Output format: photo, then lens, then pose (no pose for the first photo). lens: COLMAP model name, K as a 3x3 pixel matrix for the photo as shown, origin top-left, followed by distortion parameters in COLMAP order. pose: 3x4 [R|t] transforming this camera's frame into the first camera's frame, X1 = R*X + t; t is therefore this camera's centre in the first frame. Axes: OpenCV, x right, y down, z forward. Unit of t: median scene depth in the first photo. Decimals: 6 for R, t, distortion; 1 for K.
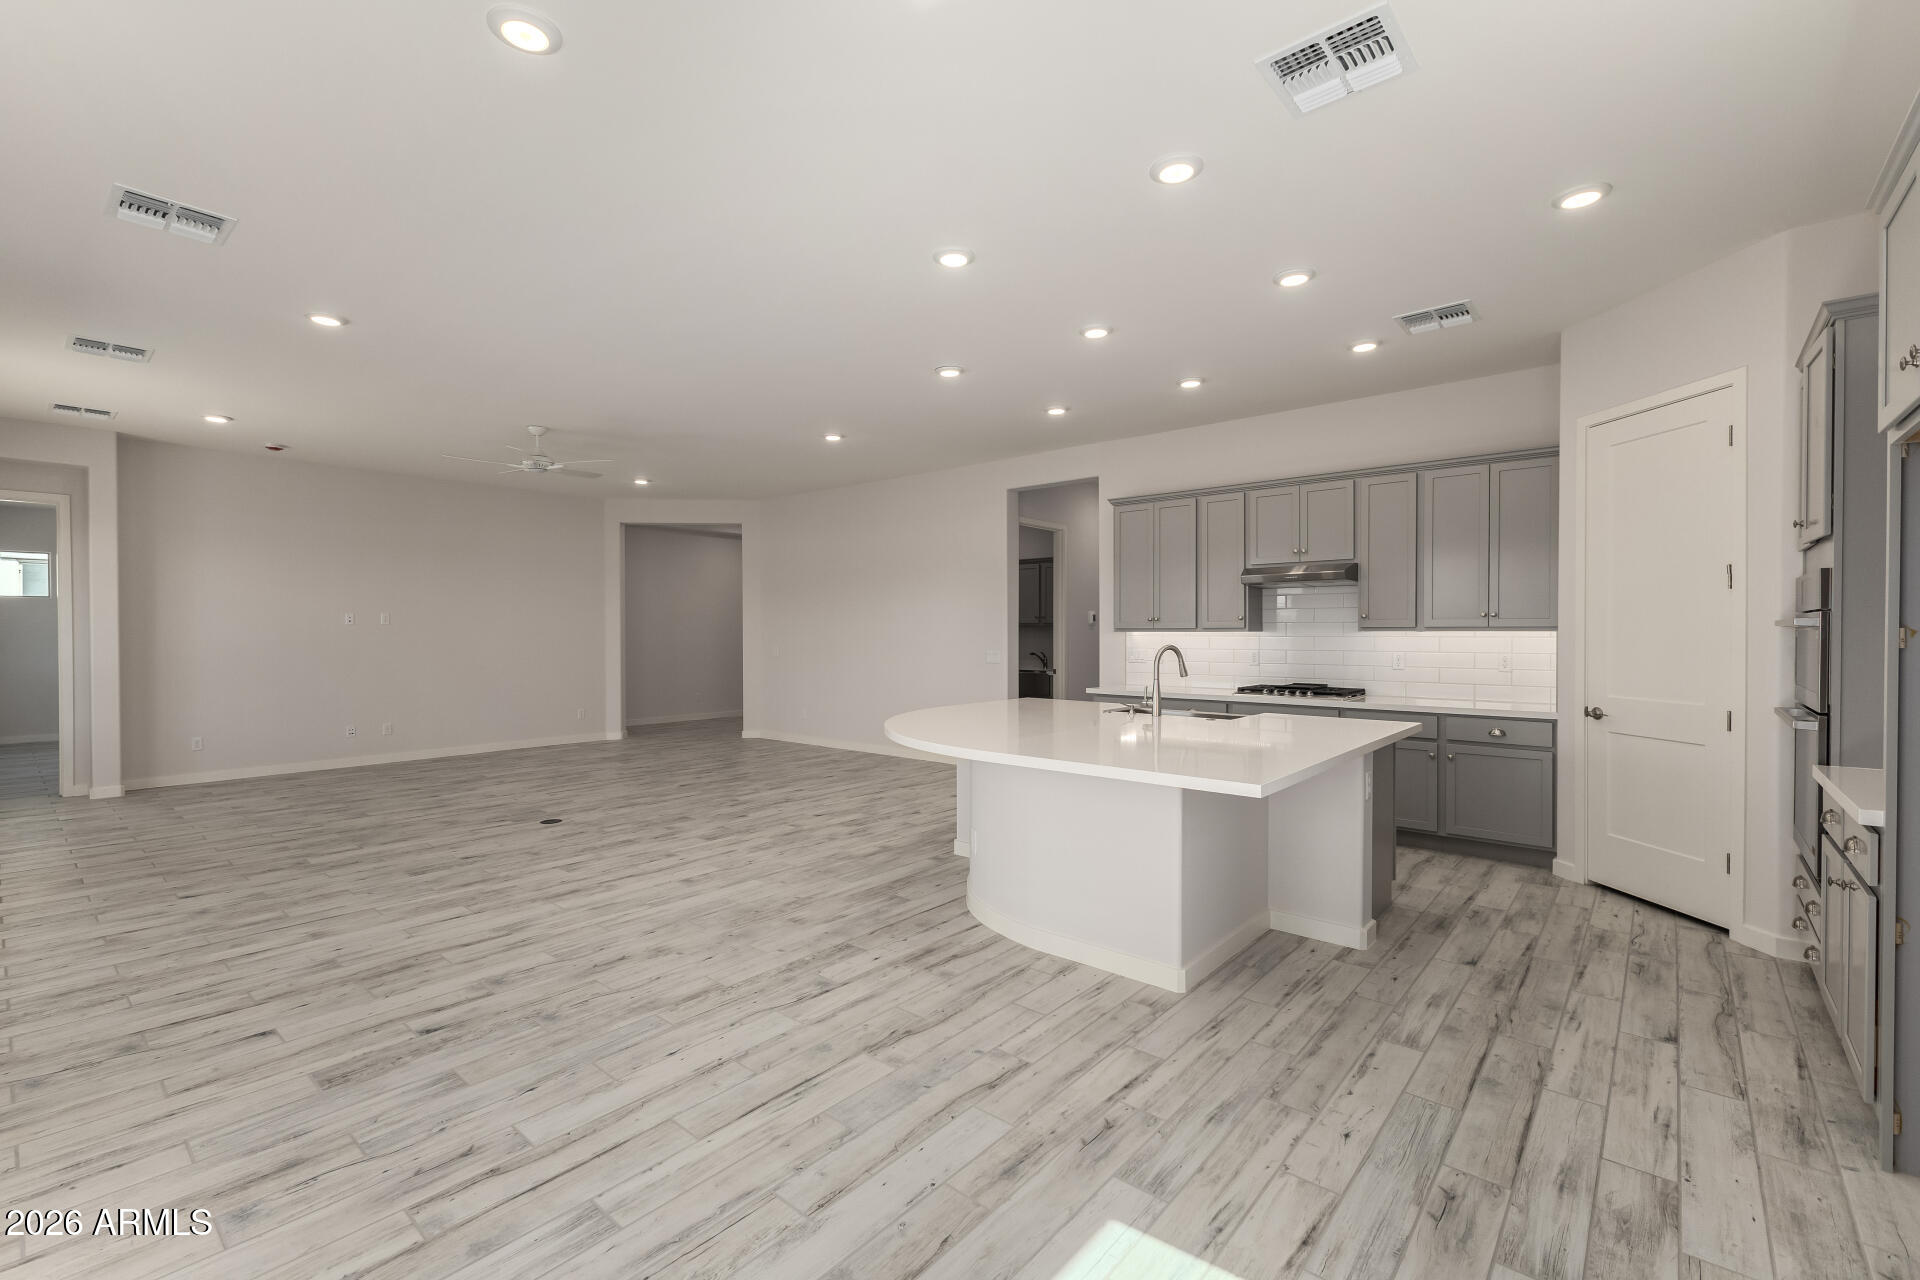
lens RADIAL K [[830.3, 0, 943.4], [0, 830.3, 640.1], [0, 0, 1]] dist [0.007300, -0.000666]
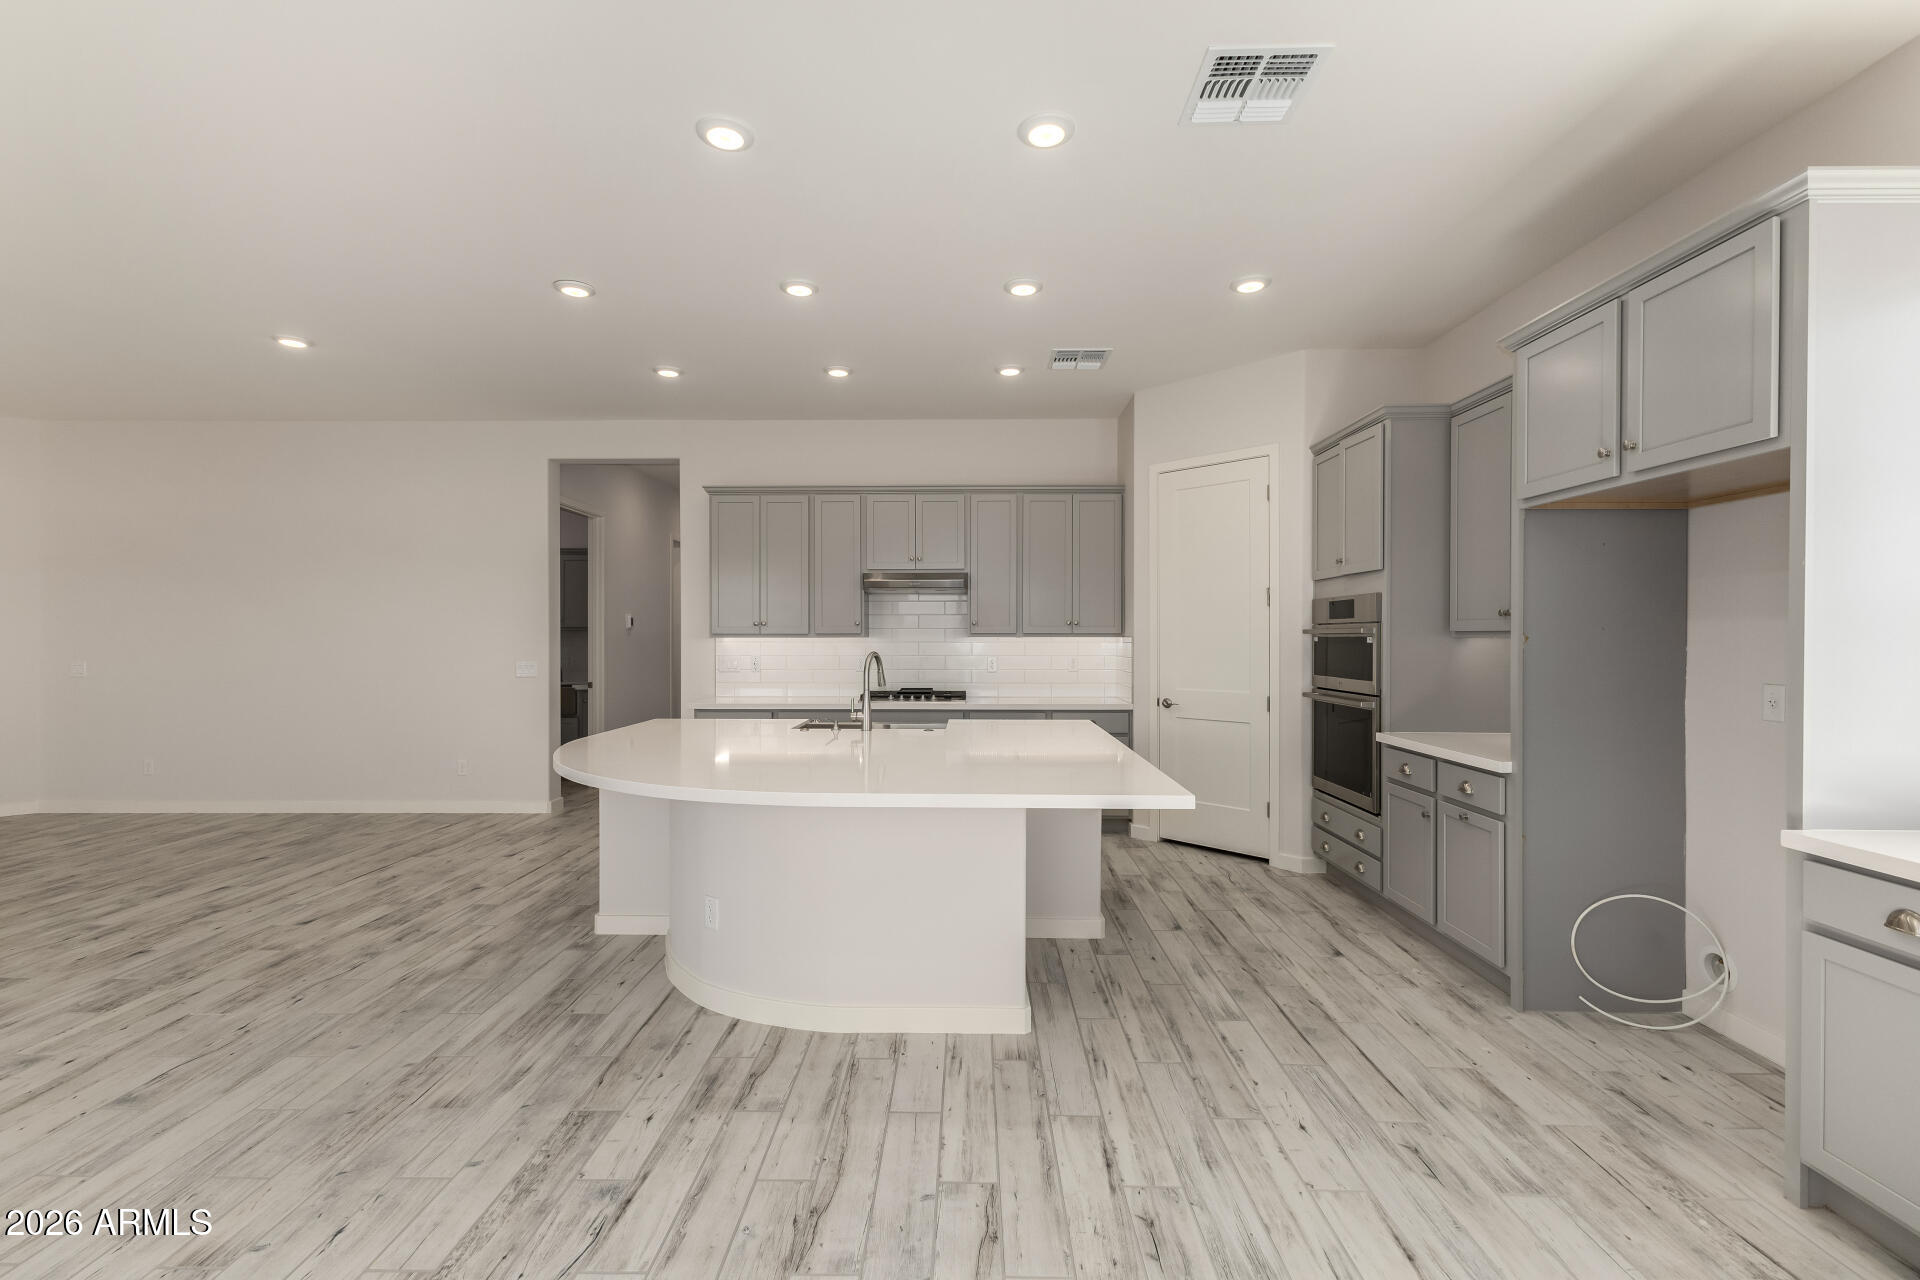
lens RADIAL K [[833.4, 0, 952.8], [0, 833.4, 640.5], [0, 0, 1]] dist [0.011226, -0.000360]
pose [[0.763635, -0.001500, 0.645647, -0.270258], [0.006025, 0.999970, -0.004804, -0.001670], [-0.645620, 0.007559, 0.763621, 0.256968]]
